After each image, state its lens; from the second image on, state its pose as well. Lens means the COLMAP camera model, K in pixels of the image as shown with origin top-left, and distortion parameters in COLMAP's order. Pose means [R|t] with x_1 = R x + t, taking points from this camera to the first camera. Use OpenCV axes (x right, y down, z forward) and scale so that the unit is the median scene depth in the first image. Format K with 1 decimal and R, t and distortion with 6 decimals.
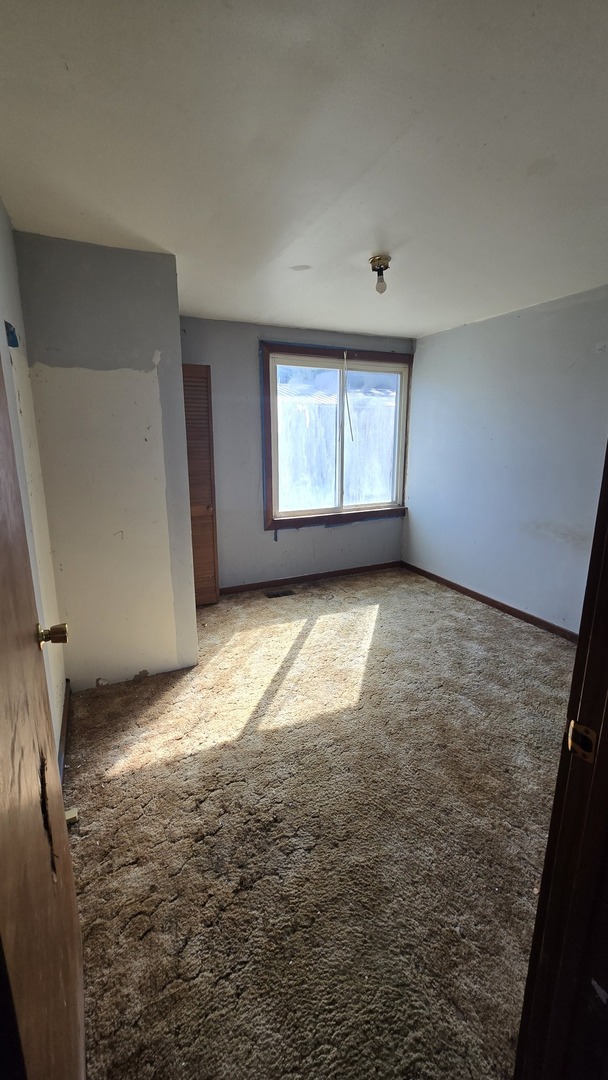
lens RADIAL K [[440.7, 0, 305.1], [0, 440.7, 537.1], [0, 0, 1]] dist [-0.000943, -0.000042]
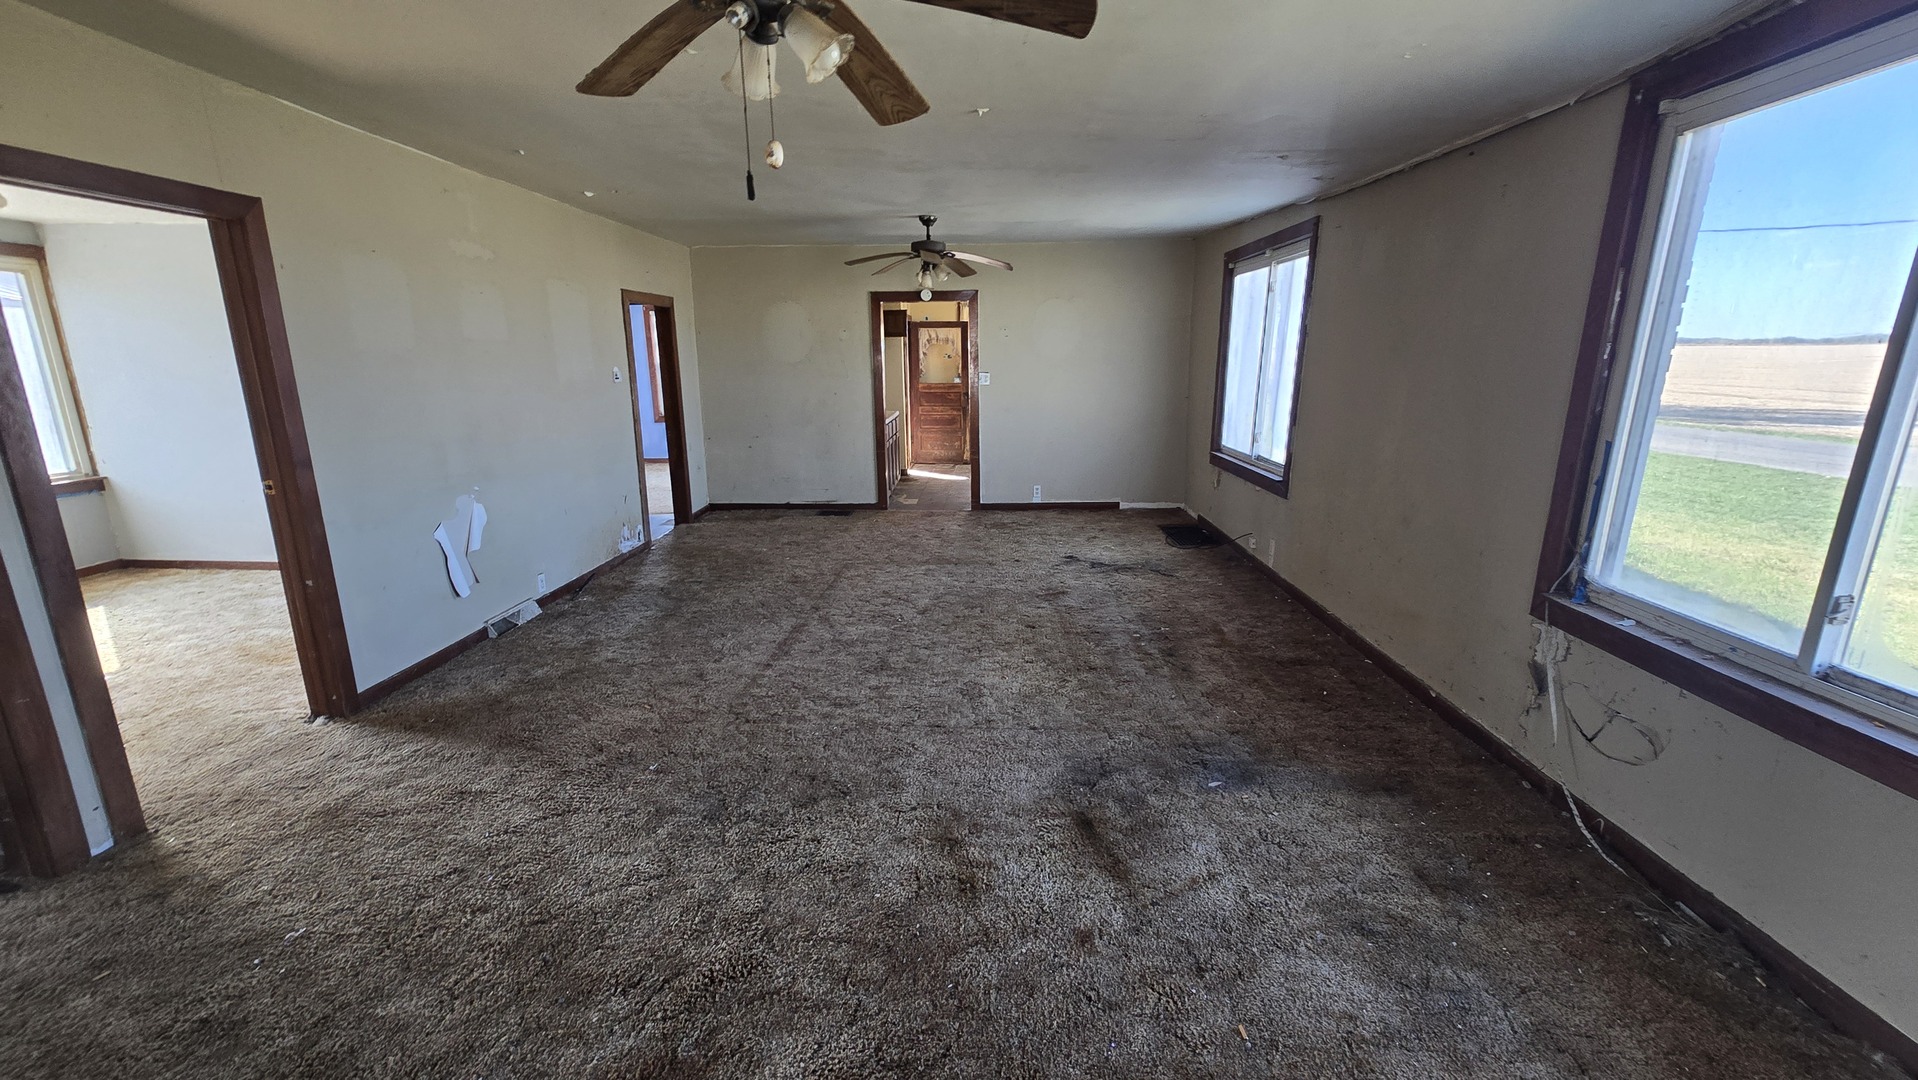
lens RADIAL K [[782.6, 0, 959.4], [0, 782.6, 546.3], [0, 0, 1]] dist [-0.000943, -0.000042]
pose [[0.454725, -0.207975, 0.866009, -0.240739], [0.202382, 0.971046, 0.126933, 0.156483], [-0.867333, 0.117545, 0.483649, -0.717011]]
